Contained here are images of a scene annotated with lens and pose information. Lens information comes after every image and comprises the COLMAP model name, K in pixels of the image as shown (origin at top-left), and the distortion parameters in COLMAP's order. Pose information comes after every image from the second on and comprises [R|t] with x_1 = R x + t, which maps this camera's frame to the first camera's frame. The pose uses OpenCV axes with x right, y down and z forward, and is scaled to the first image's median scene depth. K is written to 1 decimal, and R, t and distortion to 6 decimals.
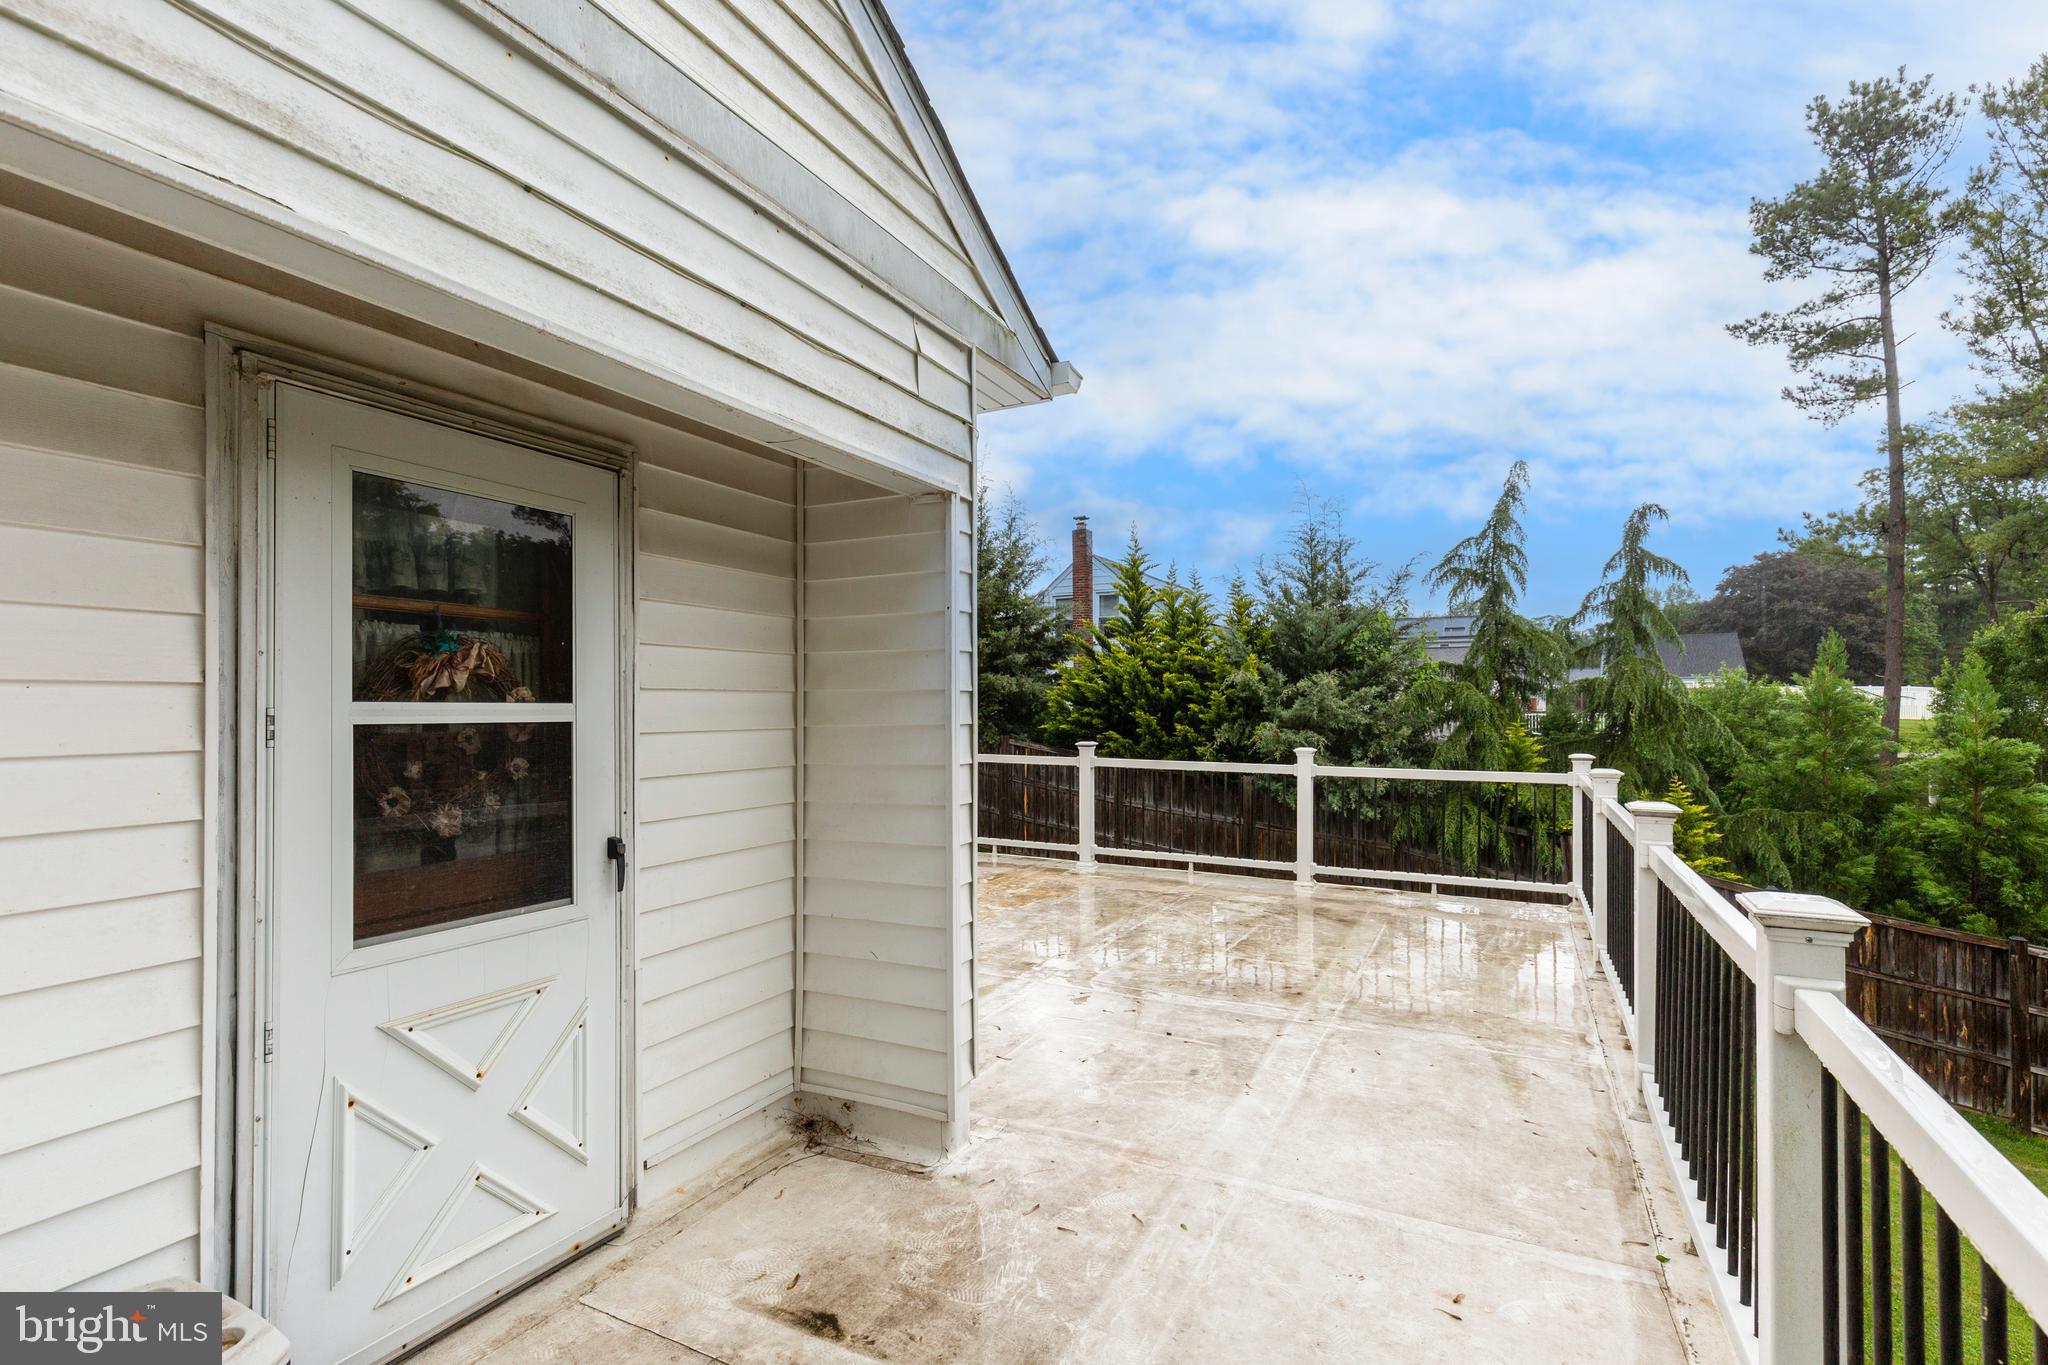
lens RADIAL K [[914.7, 0, 1019.8], [0, 914.7, 684.6], [0, 0, 1]] dist [0.000063, -0.000566]
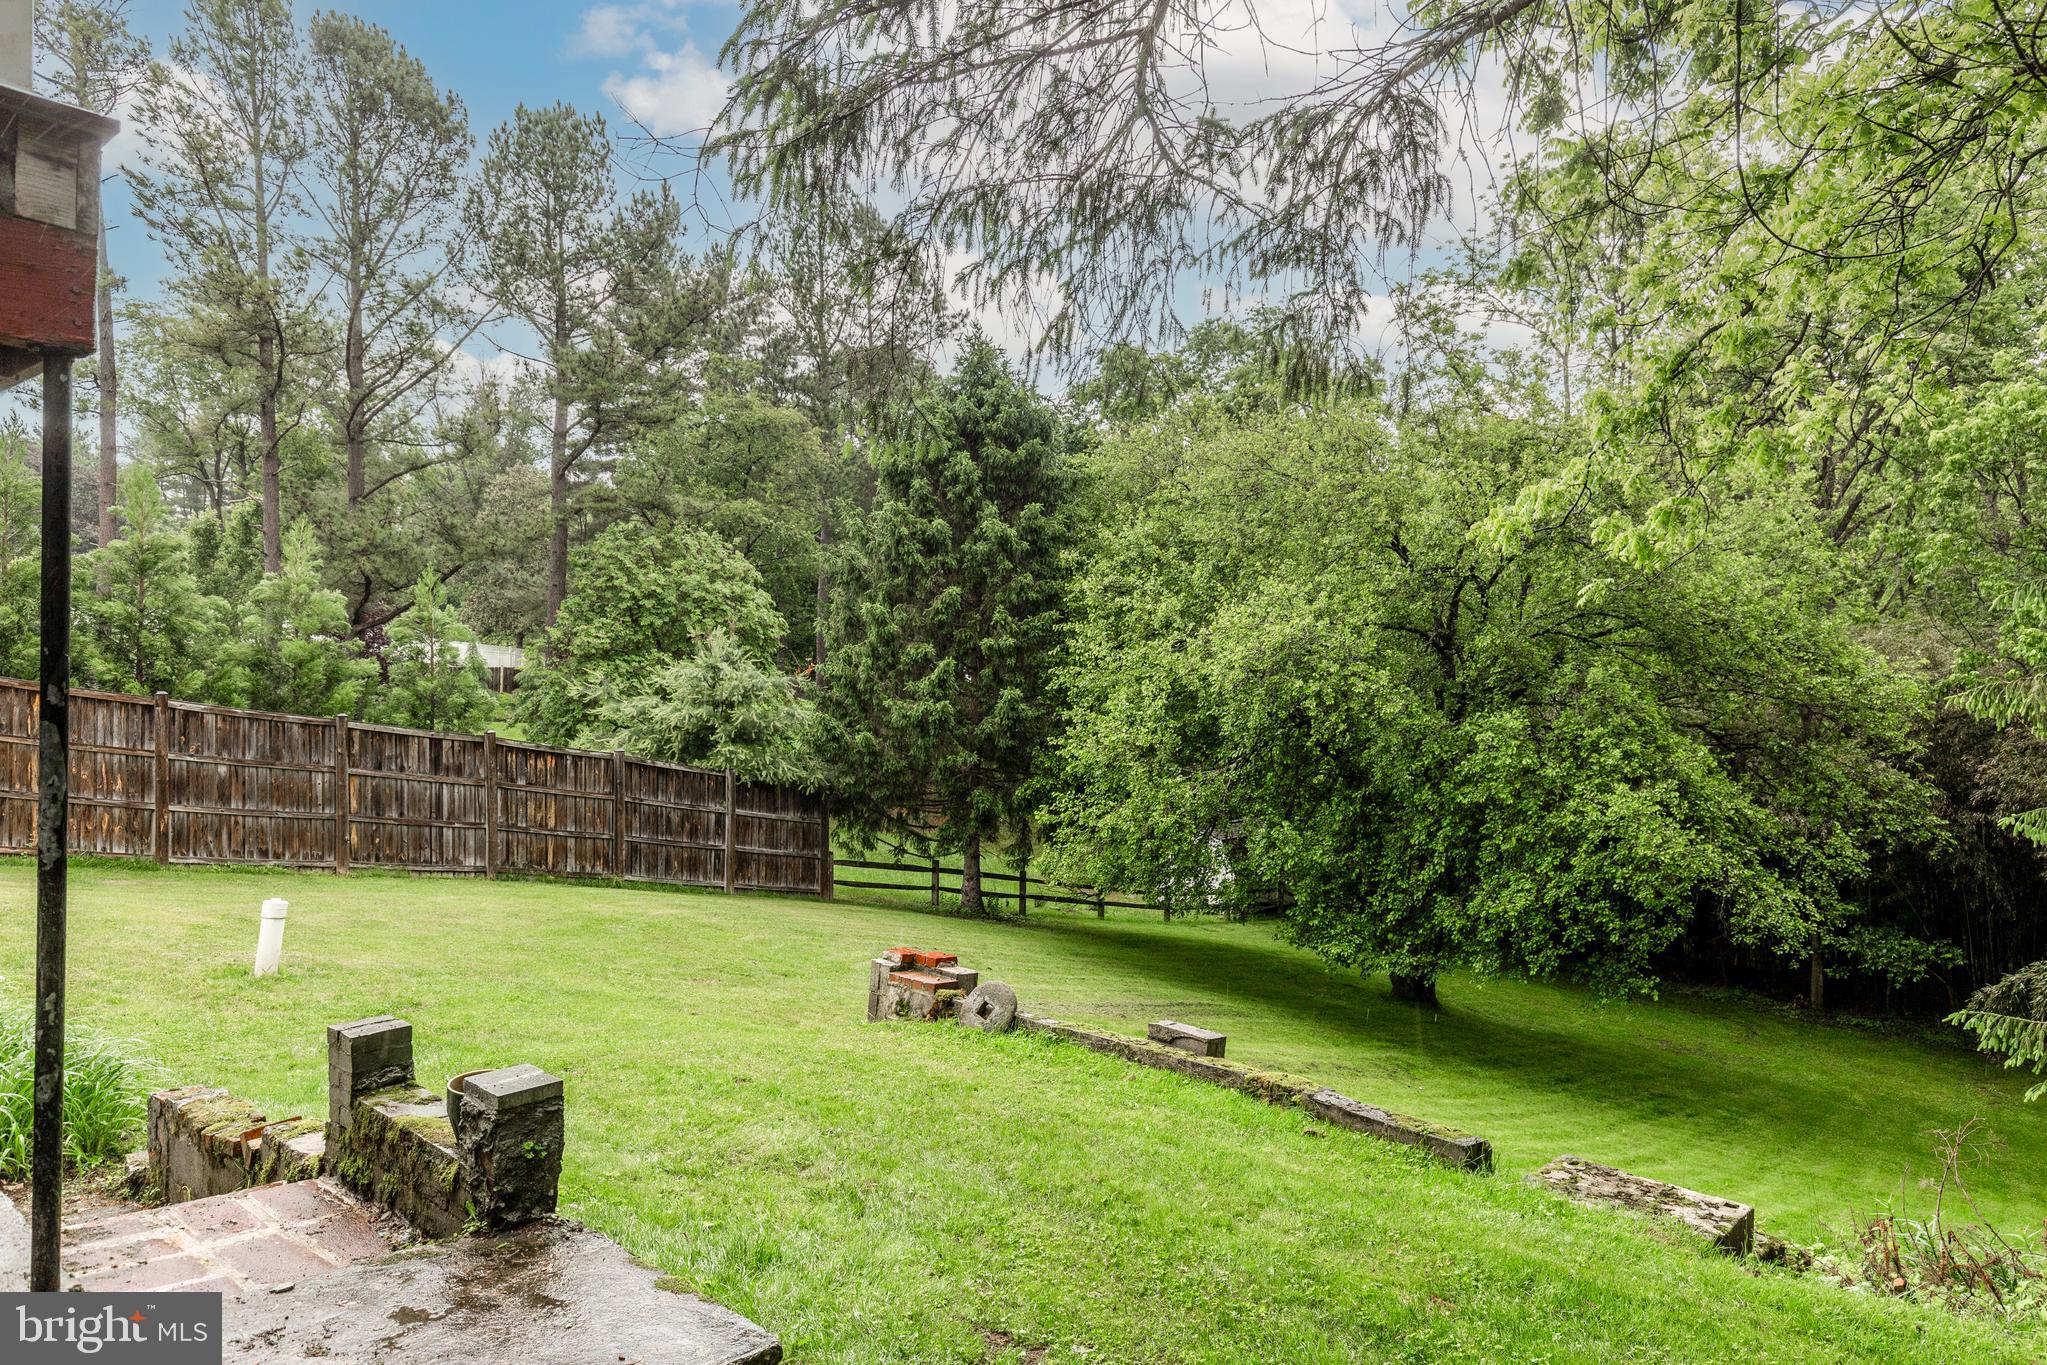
lens RADIAL K [[1240.2, 0, 1012.3], [0, 1240.2, 679.3], [0, 0, 1]] dist [-0.011785, -0.000193]
pose [[0.201209, -0.007137, 0.979522, -0.129300], [-0.027372, 0.999542, 0.012905, 0.149333], [-0.979166, -0.029409, 0.200922, -0.232147]]
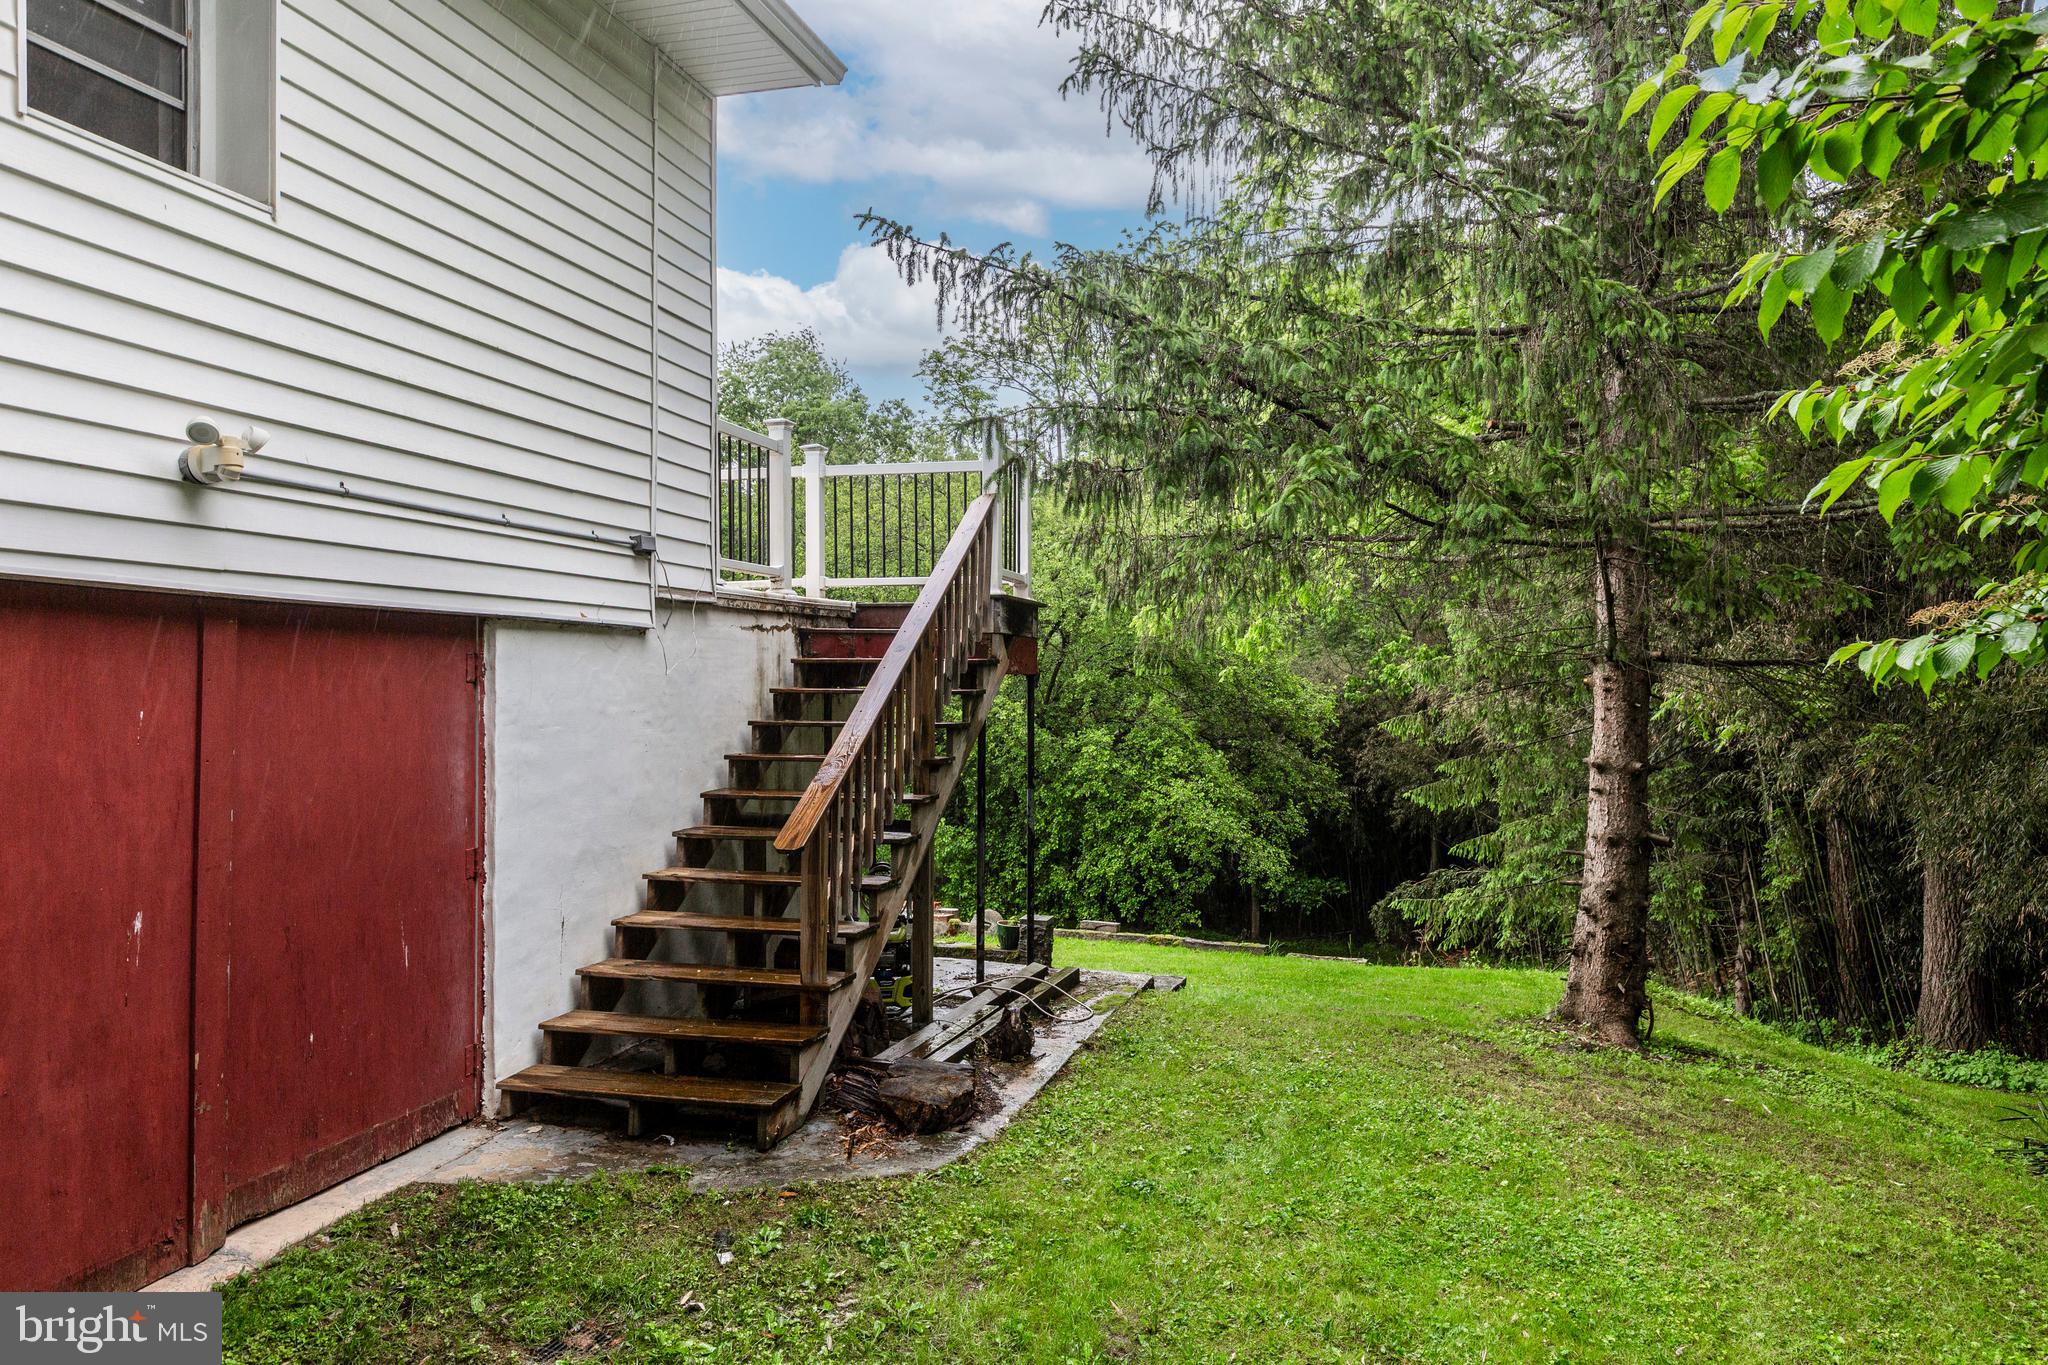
lens RADIAL K [[1271.7, 0, 1024.0], [0, 1271.7, 682.5], [0, 0, 1]] dist [-0.000809, -0.000018]
pose [[-0.237449, -0.008748, 0.971361, -0.483077], [-0.022575, 0.999739, 0.003485, 0.116631], [-0.971138, -0.021101, -0.237584, 0.037069]]
